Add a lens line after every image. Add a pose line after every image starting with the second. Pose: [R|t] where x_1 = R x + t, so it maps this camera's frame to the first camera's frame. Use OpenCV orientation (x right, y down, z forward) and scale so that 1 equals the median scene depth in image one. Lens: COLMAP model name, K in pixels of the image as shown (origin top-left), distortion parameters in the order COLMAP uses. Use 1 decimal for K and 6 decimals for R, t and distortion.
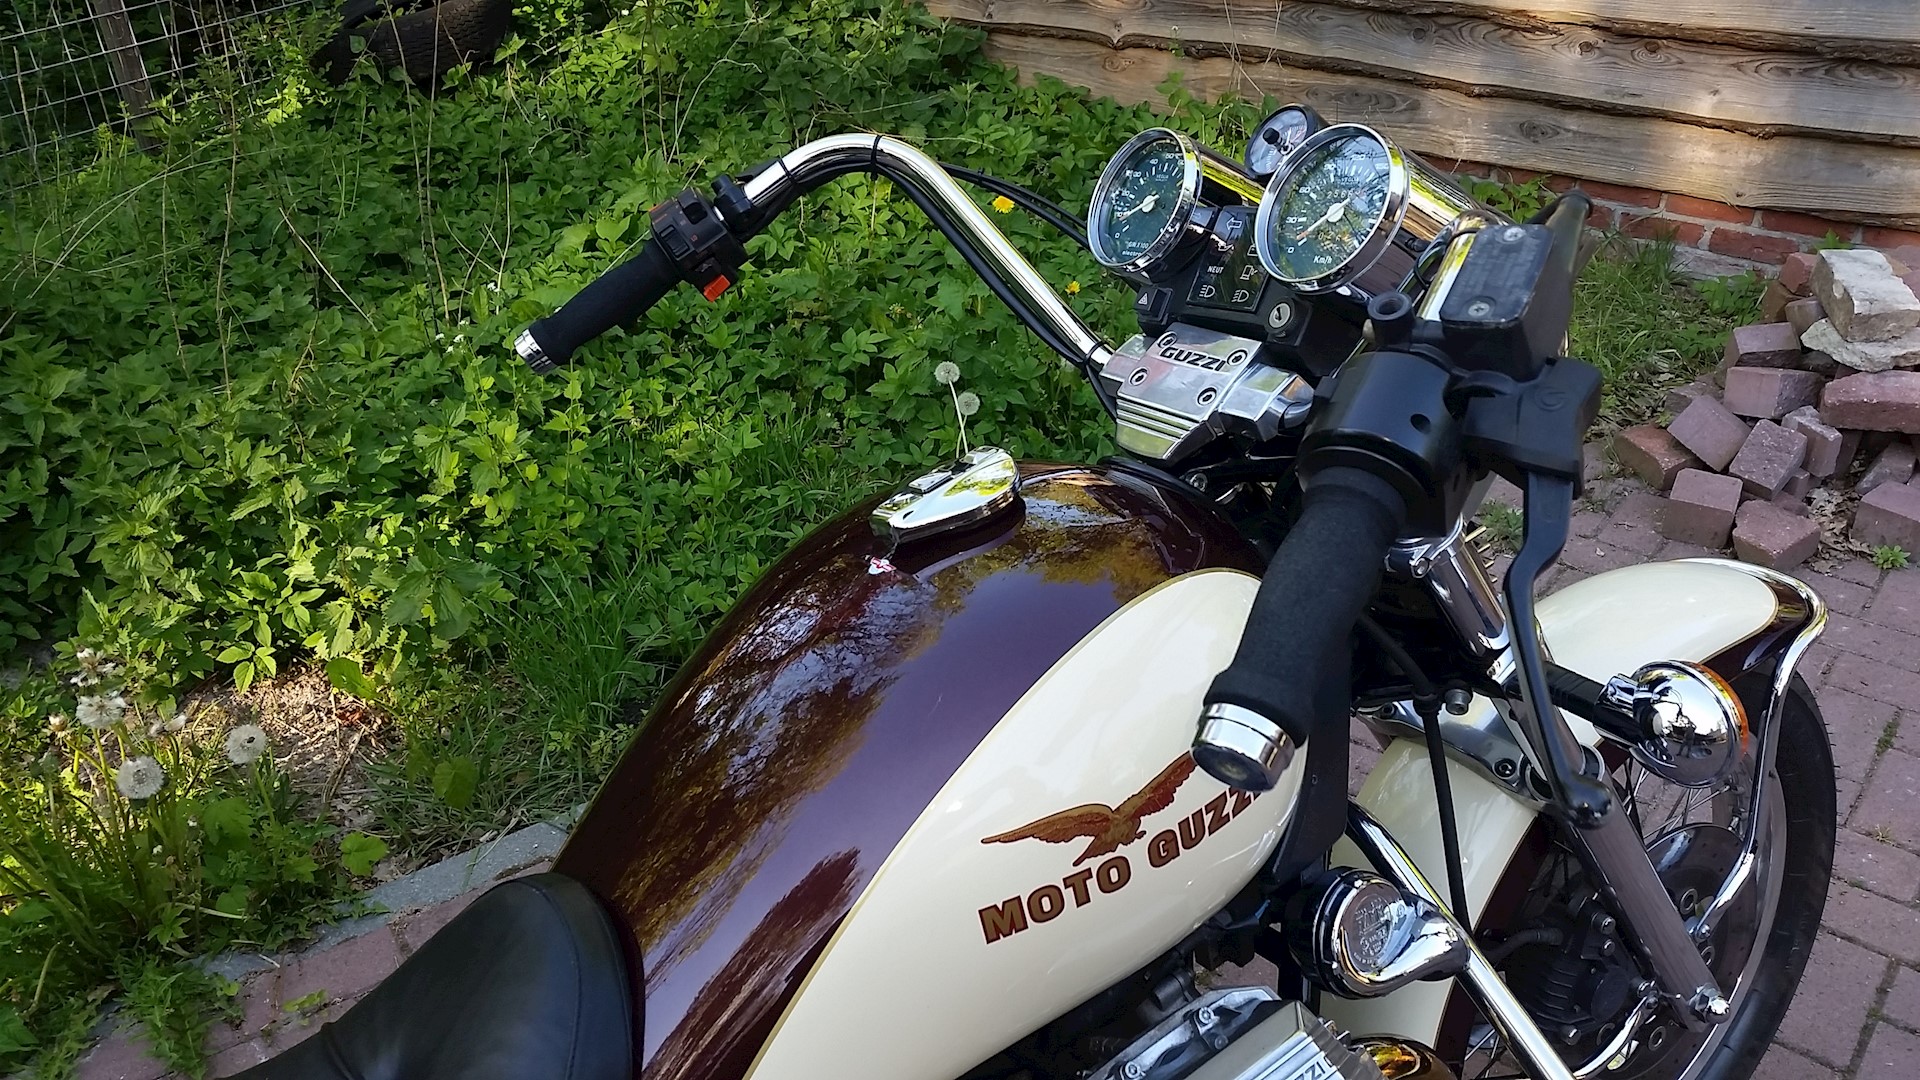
lens RADIAL K [[1555.2, 0, 960.0], [0, 1555.2, 540.0], [0, 0, 1]] dist [0.108837, -0.210256]
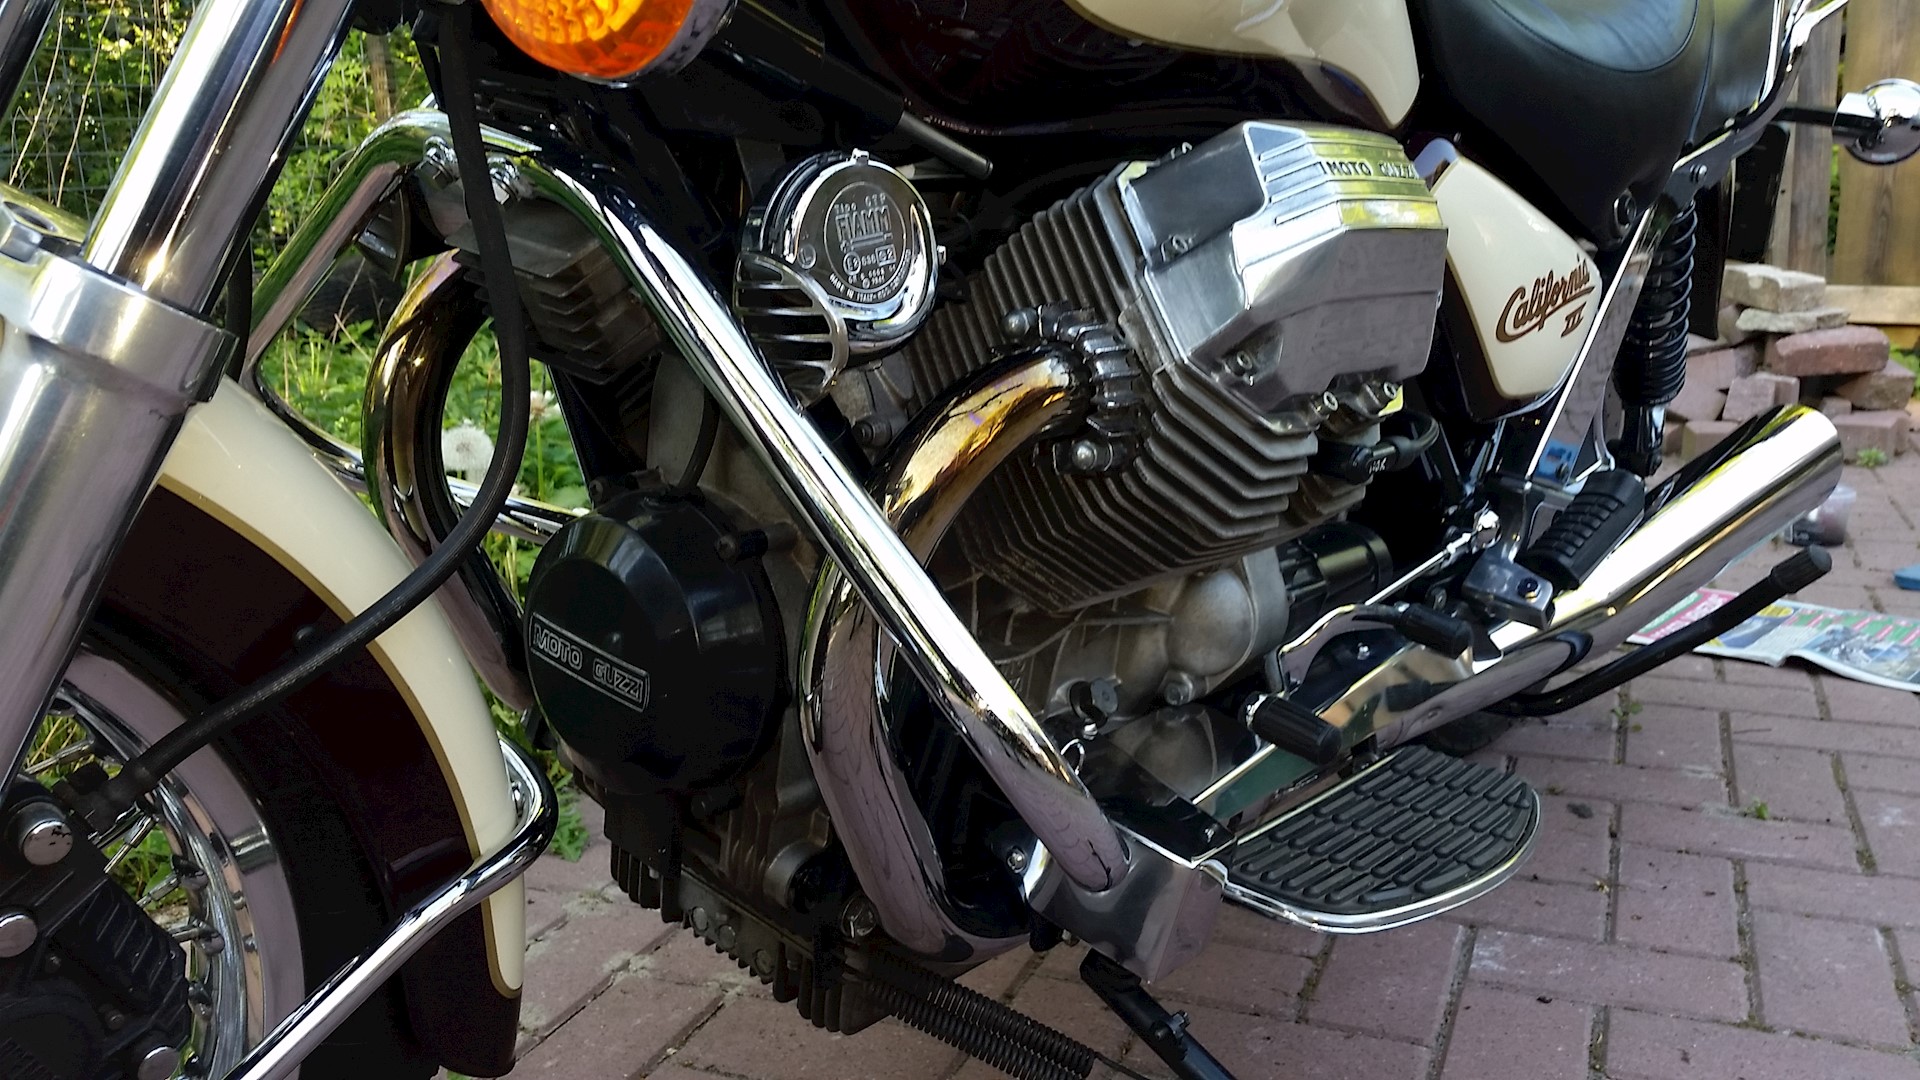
lens RADIAL K [[1536.9, 0, 900.1], [0, 1536.9, 580.8], [0, 0, 1]] dist [0.082732, -0.172786]
pose [[0.971441, -0.060648, 0.229398, -0.326173], [0.129274, 0.945977, -0.297347, 0.280234], [-0.198972, 0.318511, 0.926802, 0.058148]]
